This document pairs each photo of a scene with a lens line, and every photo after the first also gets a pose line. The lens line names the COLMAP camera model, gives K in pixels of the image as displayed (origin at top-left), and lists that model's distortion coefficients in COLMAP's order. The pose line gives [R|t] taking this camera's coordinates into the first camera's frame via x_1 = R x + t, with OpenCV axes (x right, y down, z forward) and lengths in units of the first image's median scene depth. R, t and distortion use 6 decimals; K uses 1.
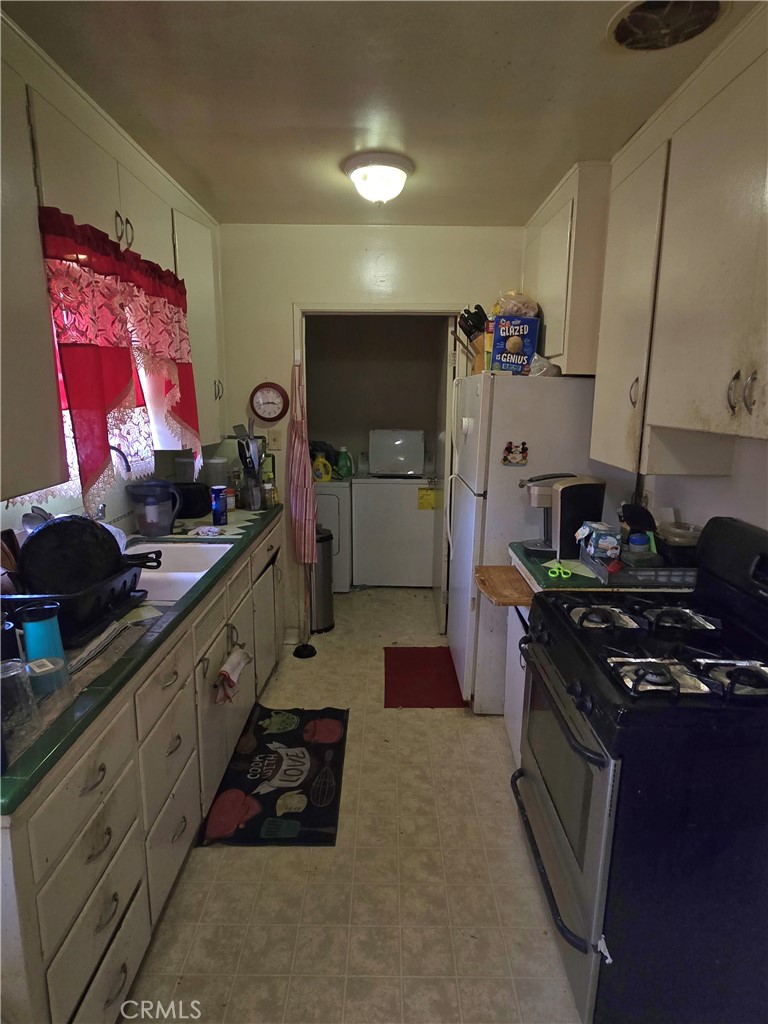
lens RADIAL K [[577.2, 0, 383.8], [0, 577.2, 513.5], [0, 0, 1]] dist [0.000975, 0.003311]
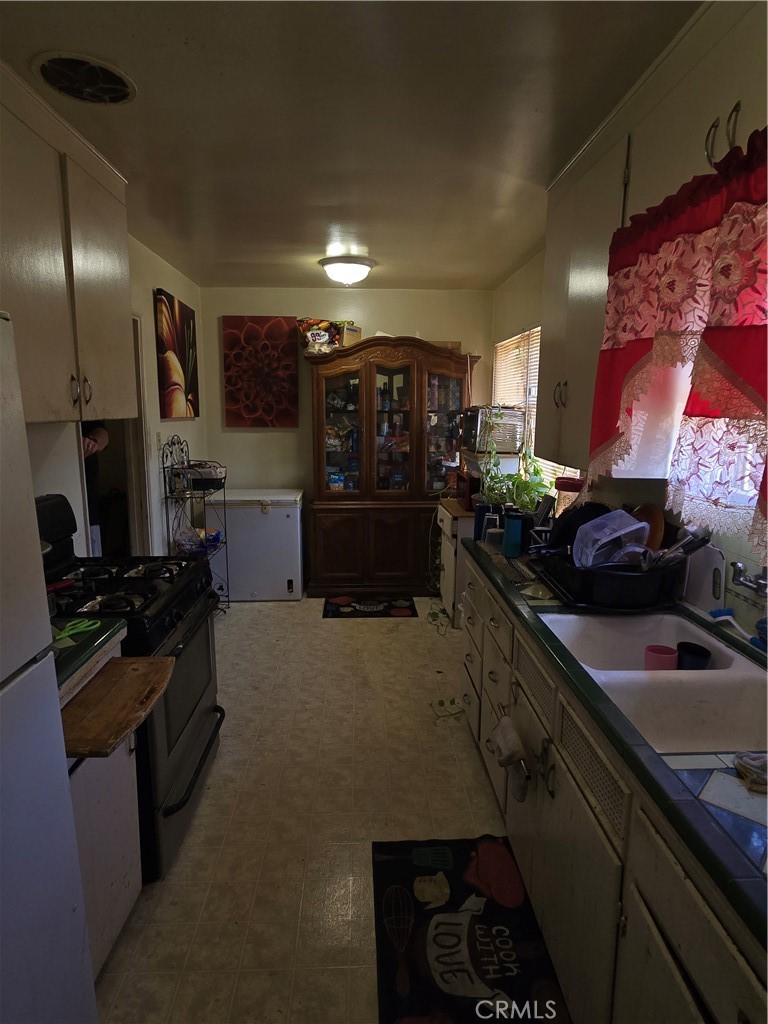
lens RADIAL K [[577.2, 0, 383.9], [0, 577.2, 512.5], [0, 0, 1]] dist [0.000975, 0.003311]
pose [[-0.998917, -0.012951, -0.044682, -0.047175], [-0.028405, 0.930440, 0.365342, -0.304270], [0.036842, 0.366215, -0.929801, 1.580208]]
